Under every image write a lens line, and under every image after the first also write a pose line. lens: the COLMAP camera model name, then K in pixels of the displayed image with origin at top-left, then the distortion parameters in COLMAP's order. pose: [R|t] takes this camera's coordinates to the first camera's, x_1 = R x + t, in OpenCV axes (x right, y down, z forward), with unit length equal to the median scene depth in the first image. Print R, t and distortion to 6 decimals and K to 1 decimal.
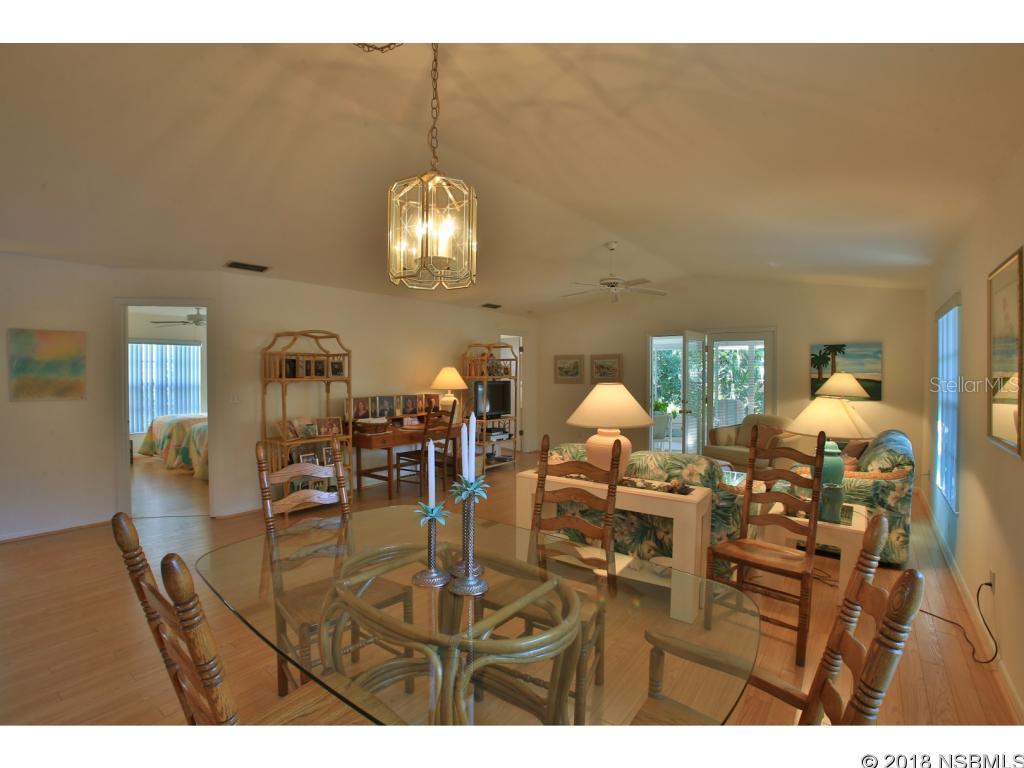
lens RADIAL K [[497.3, 0, 488.2], [0, 497.3, 380.2], [0, 0, 1]] dist [-0.018923, 0.002072]
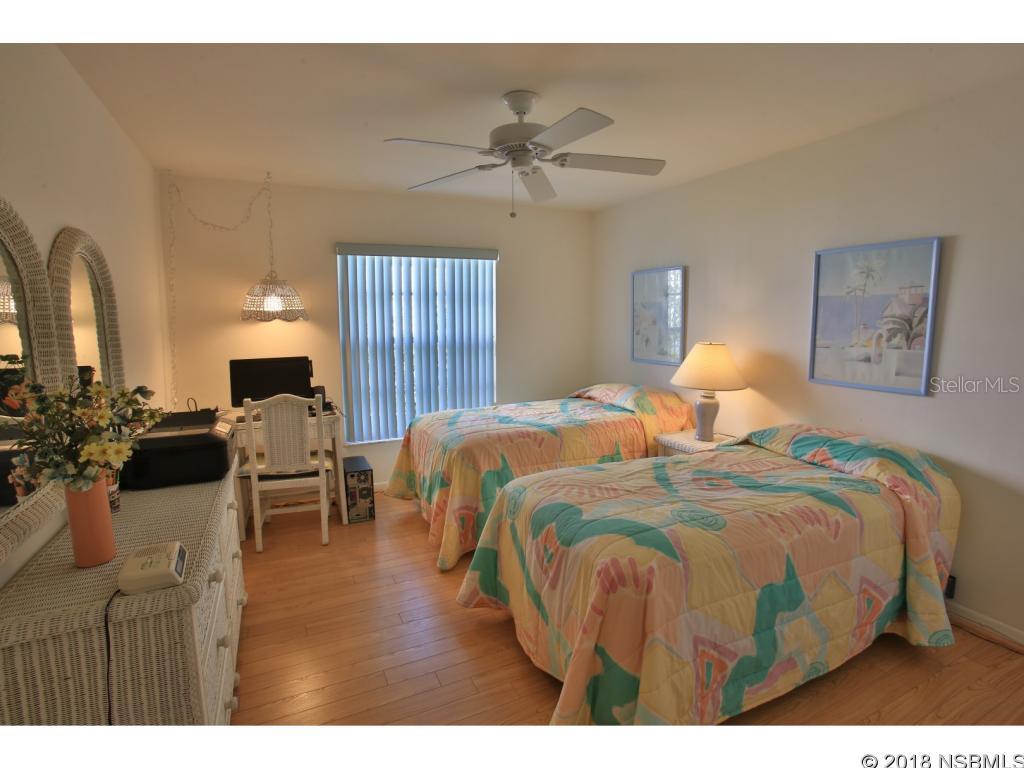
lens RADIAL K [[497.3, 0, 504.1], [0, 497.3, 386.7], [0, 0, 1]] dist [-0.018923, 0.002072]
pose [[0.903798, 0.054118, -0.424523, -0.396483], [-0.003265, 0.992815, 0.119613, -0.005576], [0.427946, -0.106720, 0.897481, 0.607676]]
